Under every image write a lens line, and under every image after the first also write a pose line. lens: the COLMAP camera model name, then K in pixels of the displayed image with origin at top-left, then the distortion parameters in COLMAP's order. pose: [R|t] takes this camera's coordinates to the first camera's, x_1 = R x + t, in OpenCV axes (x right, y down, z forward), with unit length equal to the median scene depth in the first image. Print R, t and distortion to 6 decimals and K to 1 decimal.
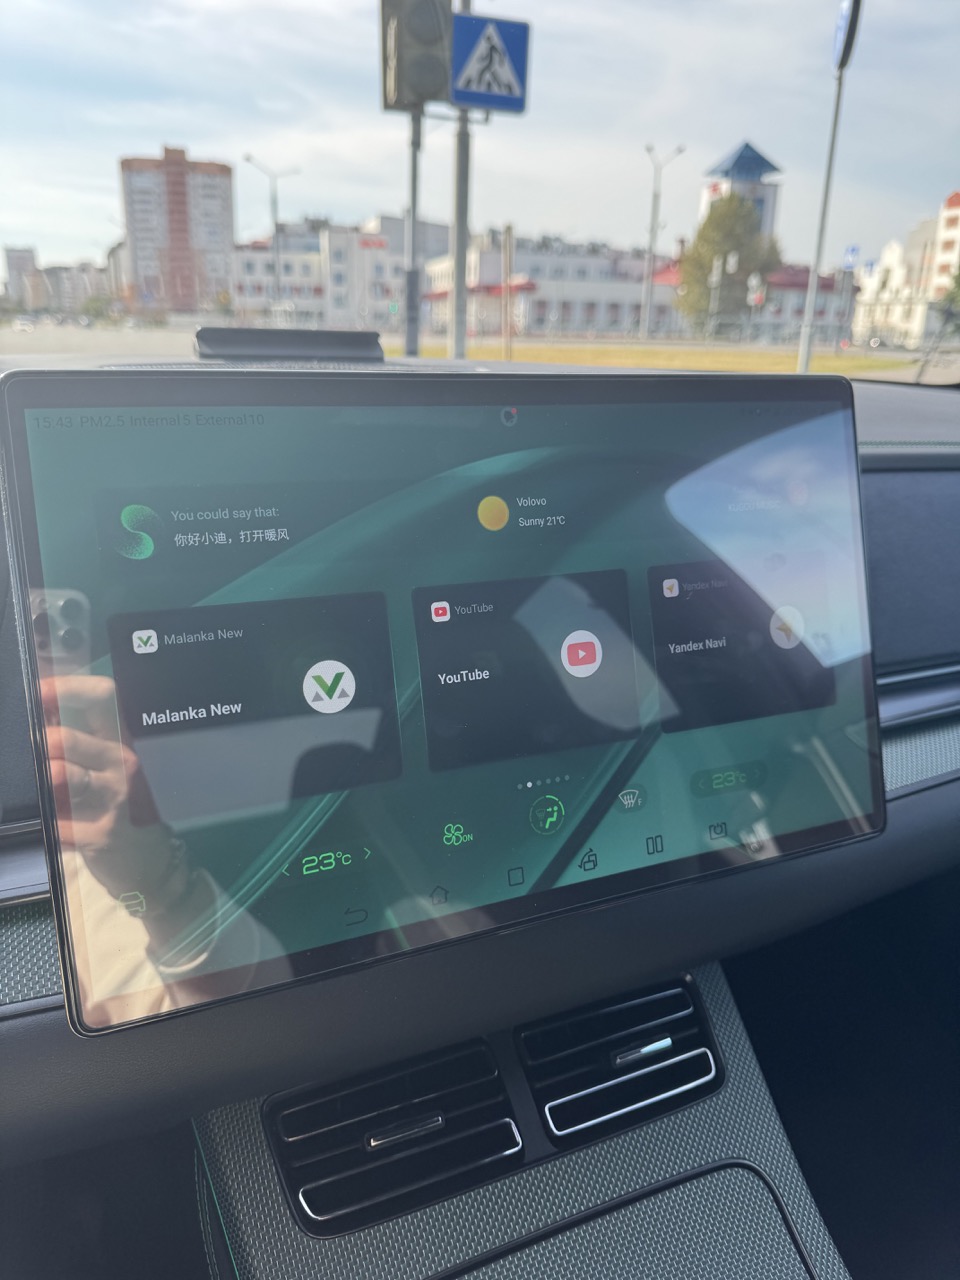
lens RADIAL K [[896.2, 0, 480.0], [0, 896.2, 640.0], [0, 0, 1]] dist [0.002231, -0.030534]
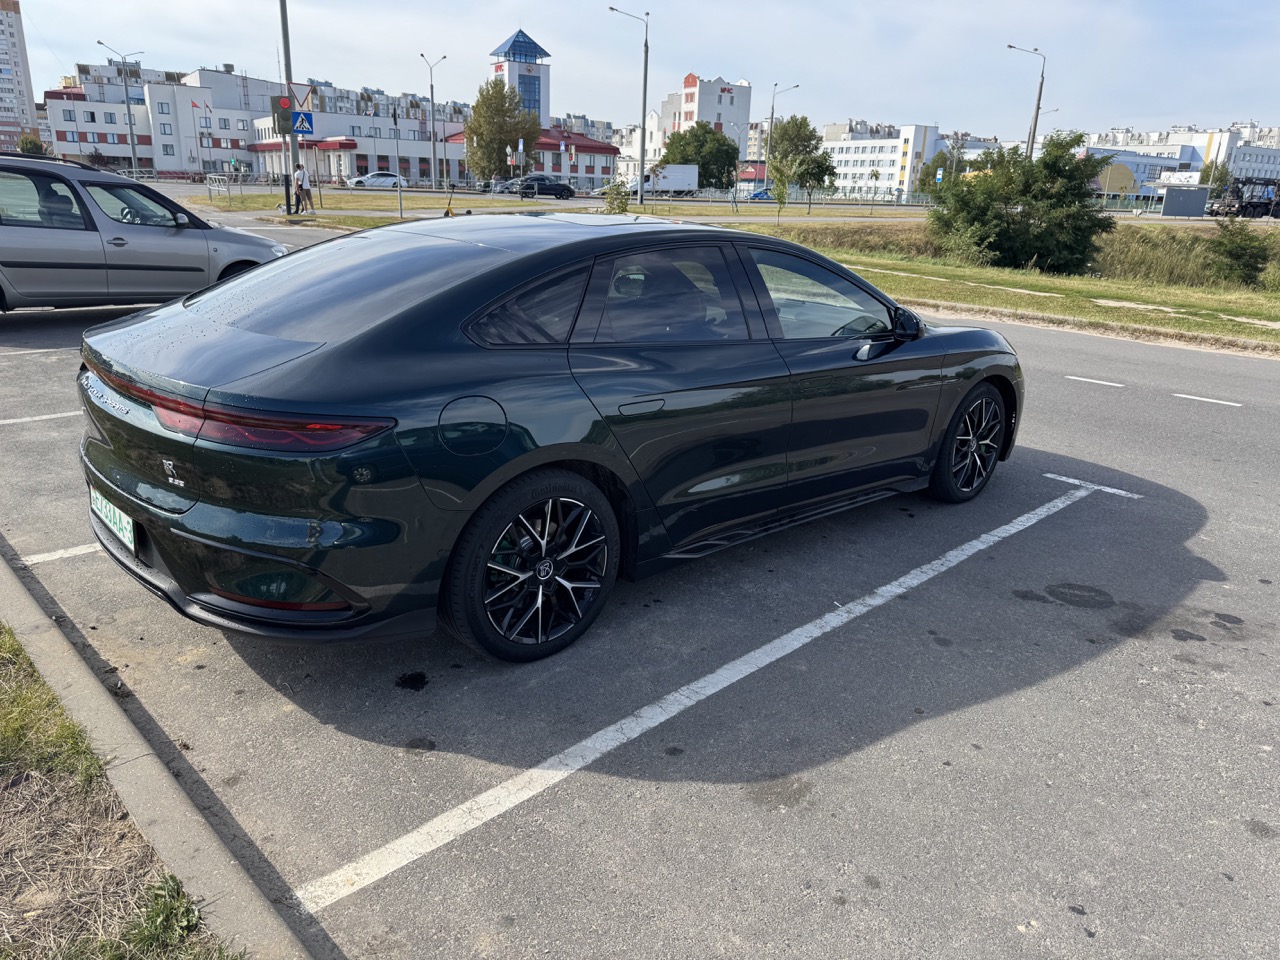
lens RADIAL K [[896.2, 0, 640.0], [0, 896.2, 480.0], [0, 0, 1]] dist [0.002231, -0.030534]
pose [[0.944063, -0.092743, 0.316455, 0.001500], [0.094874, 0.995451, 0.008706, 0.071871], [-0.315823, 0.021805, 0.948567, -0.222973]]
